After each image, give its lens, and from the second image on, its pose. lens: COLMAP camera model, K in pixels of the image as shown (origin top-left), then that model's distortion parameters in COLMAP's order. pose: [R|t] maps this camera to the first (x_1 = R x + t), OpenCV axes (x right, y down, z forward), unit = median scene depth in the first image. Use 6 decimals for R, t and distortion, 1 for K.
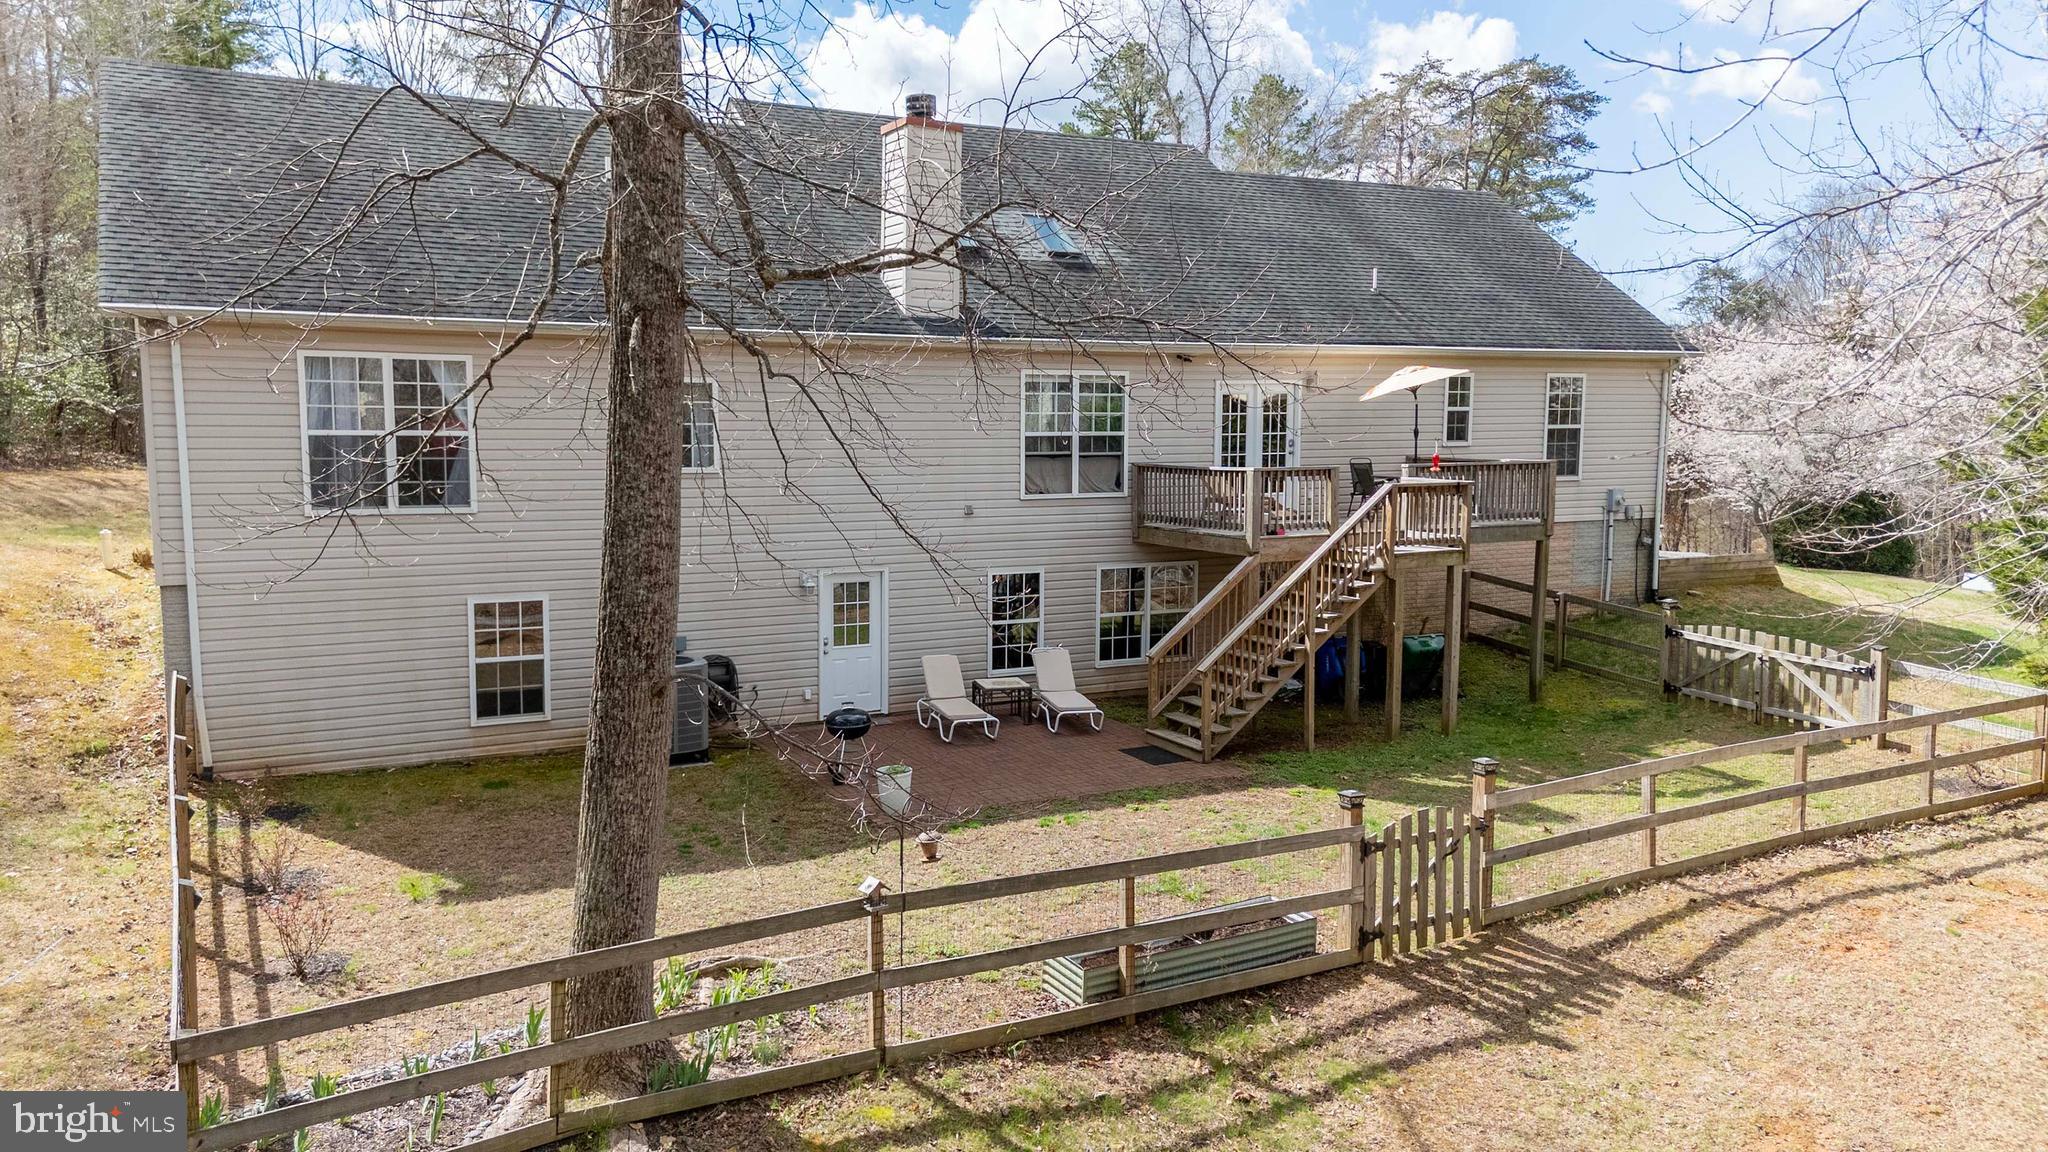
lens RADIAL K [[1462.1, 0, 1024.0], [0, 1462.1, 576.0], [0, 0, 1]] dist [0.155961, -0.194632]
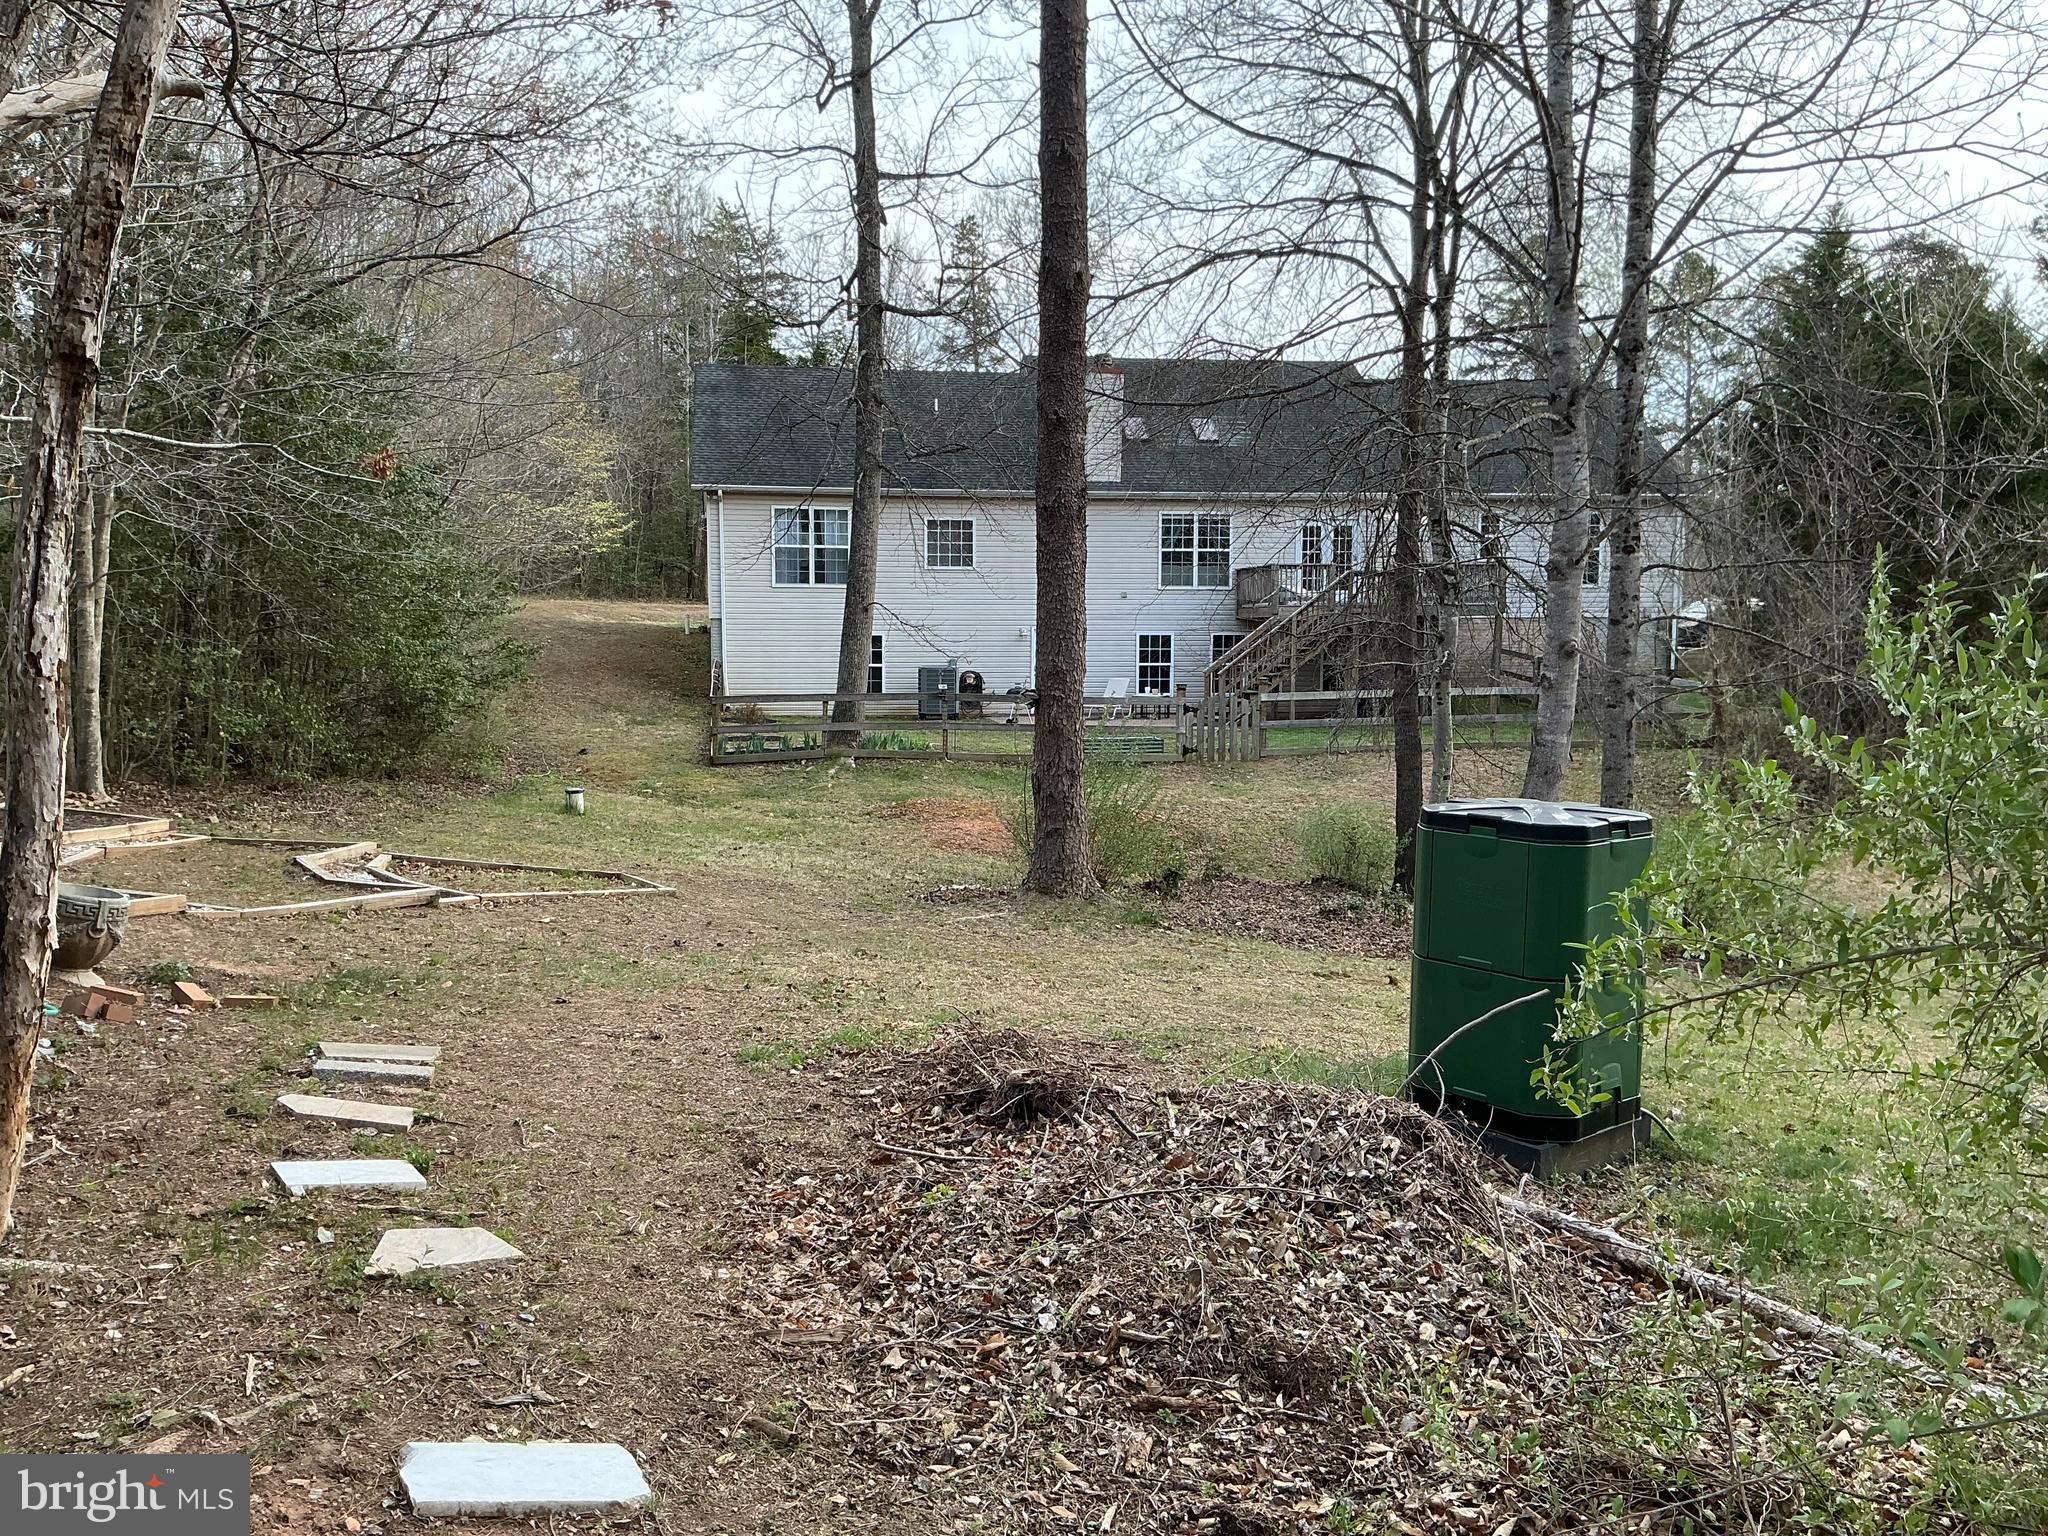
lens RADIAL K [[1663.9, 0, 1024.0], [0, 1663.9, 768.0], [0, 0, 1]] dist [0.102212, -0.204694]
pose [[0.943394, 0.025198, -0.330715, 0.524937], [-0.034890, 0.999117, -0.023401, 0.216292], [0.329834, 0.033615, 0.943440, -0.893119]]
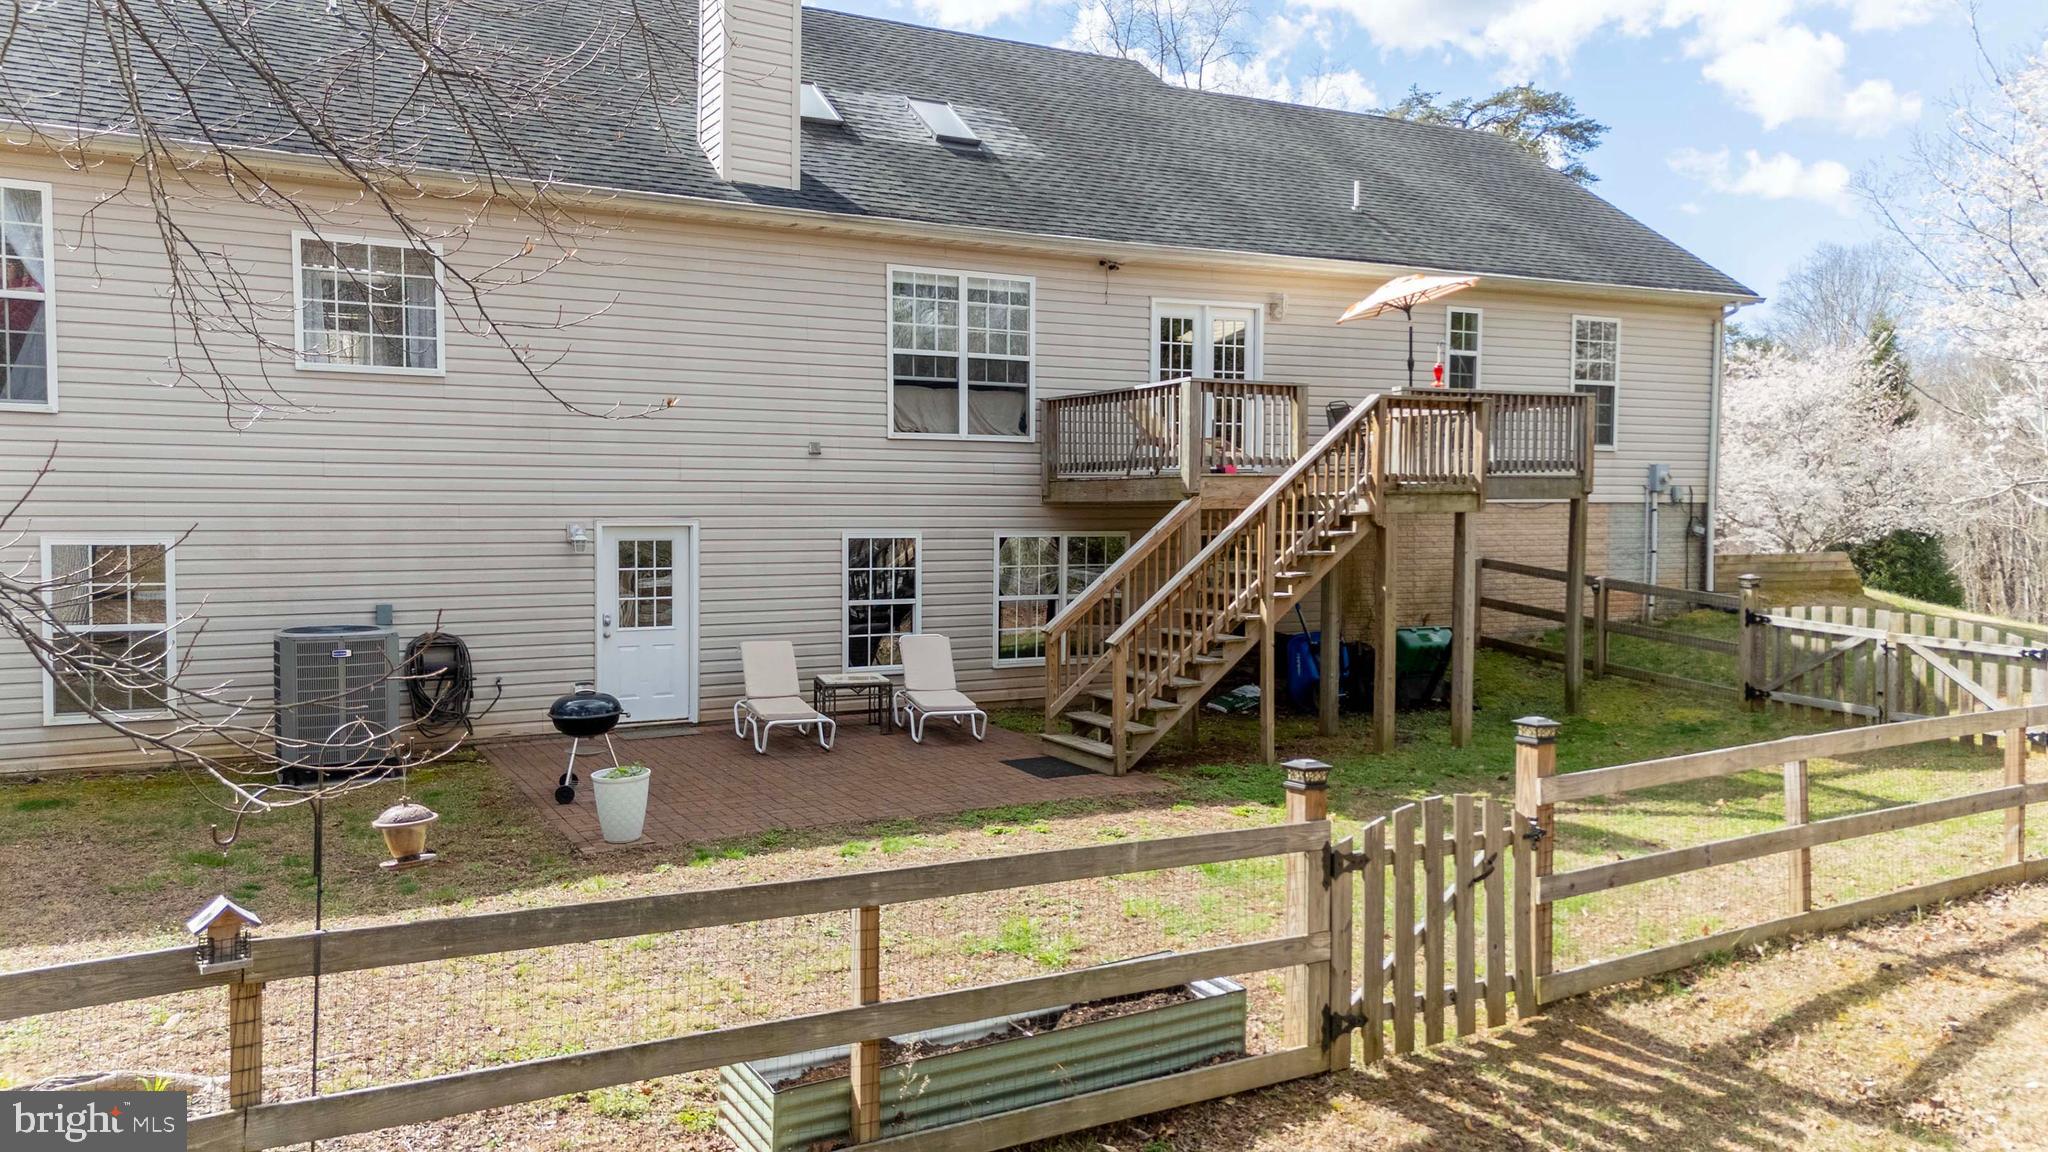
lens RADIAL K [[1479.5, 0, 1024.0], [0, 1479.5, 576.0], [0, 0, 1]] dist [0.138532, -0.102961]
pose [[0.999981, 0.000596, 0.006089, 0.068485], [-0.000247, 0.998366, -0.057136, 0.066852], [-0.006113, 0.057134, 0.998348, 0.265931]]
